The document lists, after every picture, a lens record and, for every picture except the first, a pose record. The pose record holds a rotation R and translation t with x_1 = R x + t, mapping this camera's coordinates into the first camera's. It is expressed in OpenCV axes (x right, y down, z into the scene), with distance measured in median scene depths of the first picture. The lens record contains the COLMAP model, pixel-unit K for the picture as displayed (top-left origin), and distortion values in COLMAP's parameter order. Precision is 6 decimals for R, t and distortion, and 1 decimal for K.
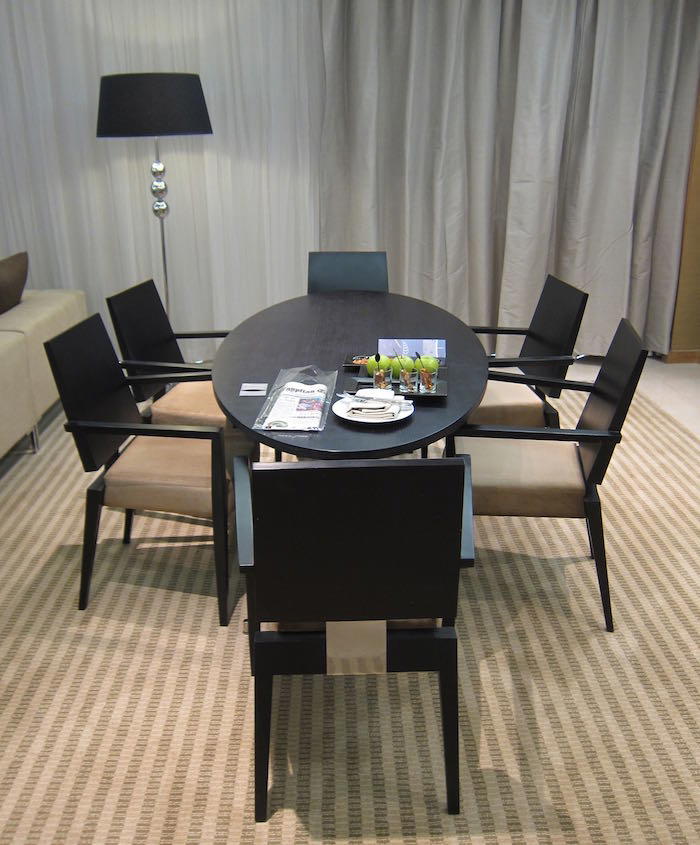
lens RADIAL K [[817.0, 0, 352.6], [0, 817.0, 422.2], [0, 0, 1]] dist [-0.031783, 0.000000]
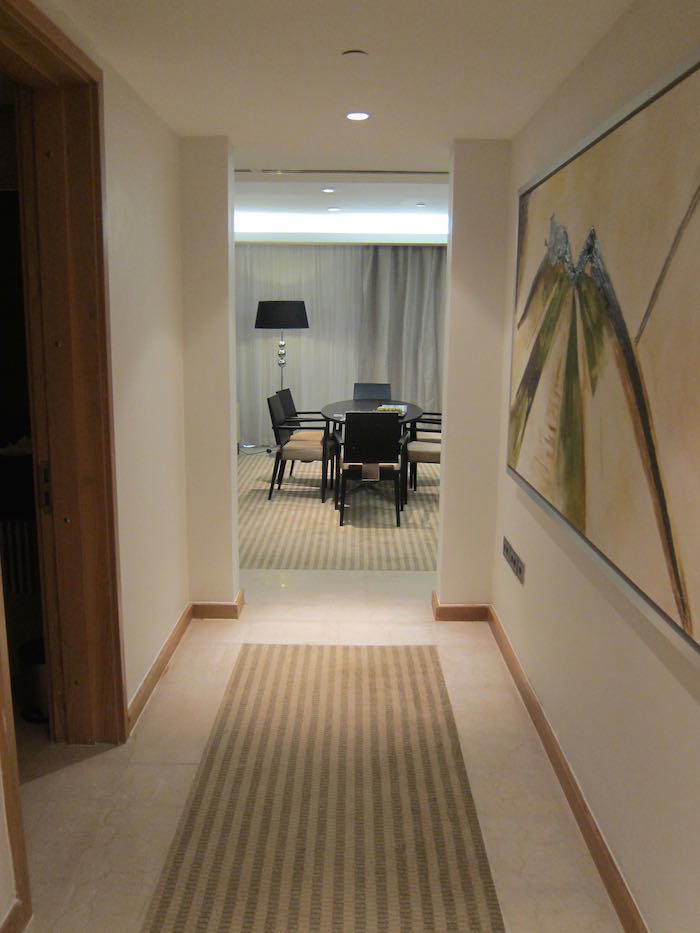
lens RADIAL K [[778.6, 0, 348.7], [0, 778.6, 466.8], [0, 0, 1]] dist [-0.004173, 0.003087]
pose [[0.998937, 0.025535, -0.038377, 0.014729], [-0.031178, 0.987506, -0.154467, 0.307672], [0.033954, 0.155500, 0.987252, -0.930479]]
